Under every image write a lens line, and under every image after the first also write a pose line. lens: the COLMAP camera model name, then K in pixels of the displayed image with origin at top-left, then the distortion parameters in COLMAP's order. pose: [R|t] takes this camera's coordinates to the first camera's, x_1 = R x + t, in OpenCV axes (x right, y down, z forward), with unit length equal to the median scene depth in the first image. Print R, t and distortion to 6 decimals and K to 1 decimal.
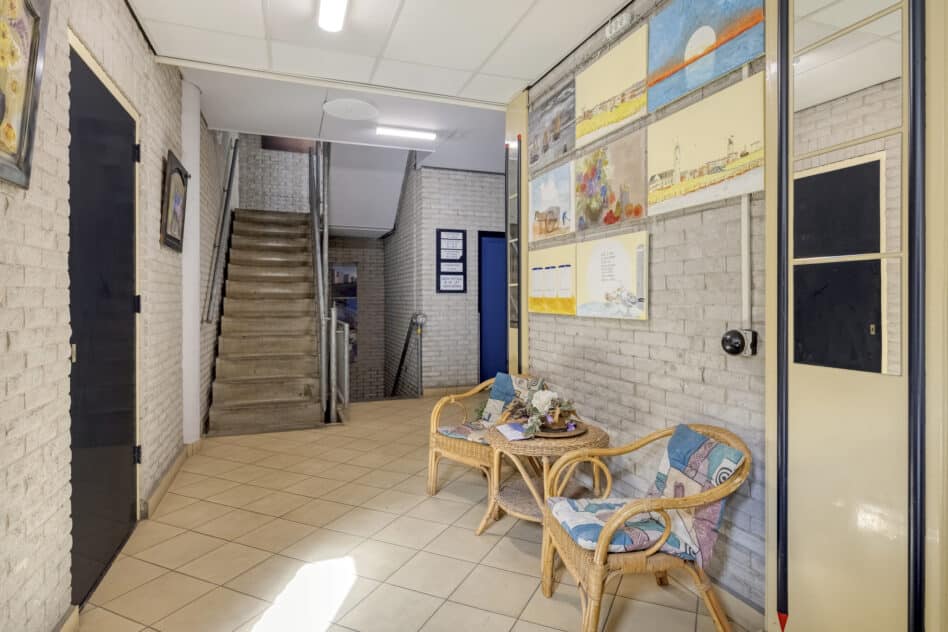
lens RADIAL K [[524.8, 0, 474.3], [0, 524.8, 309.5], [0, 0, 1]] dist [-0.002717, -0.001587]
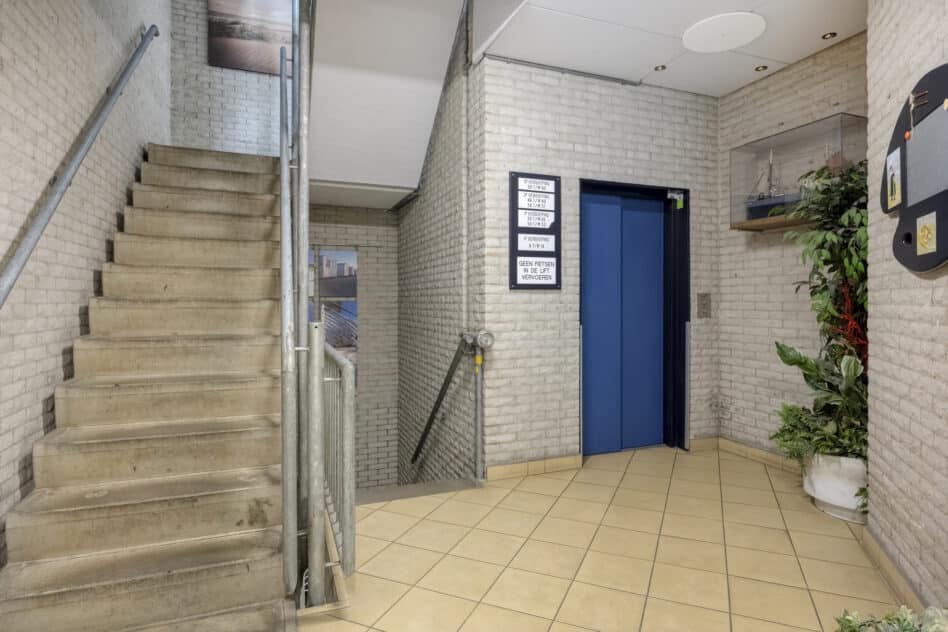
lens RADIAL K [[524.8, 0, 476.5], [0, 524.8, 307.9], [0, 0, 1]] dist [-0.002717, -0.001587]
pose [[0.999804, -0.001742, 0.019716, -0.116928], [0.001865, 0.999979, -0.006242, -0.008817], [-0.019705, 0.006277, 0.999786, 0.453653]]
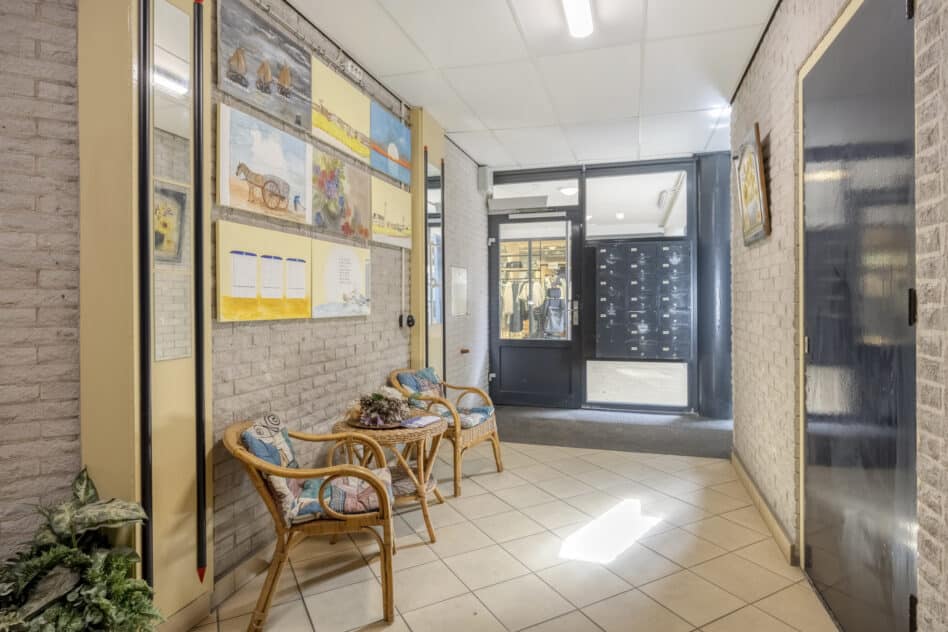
lens RADIAL K [[524.8, 0, 474.4], [0, 524.8, 310.0], [0, 0, 1]] dist [-0.002717, -0.001587]
pose [[-0.800905, -0.010709, 0.598696, -0.569639], [0.013443, 0.999266, 0.035859, -0.030766], [-0.598640, 0.036768, -0.800174, 1.547052]]
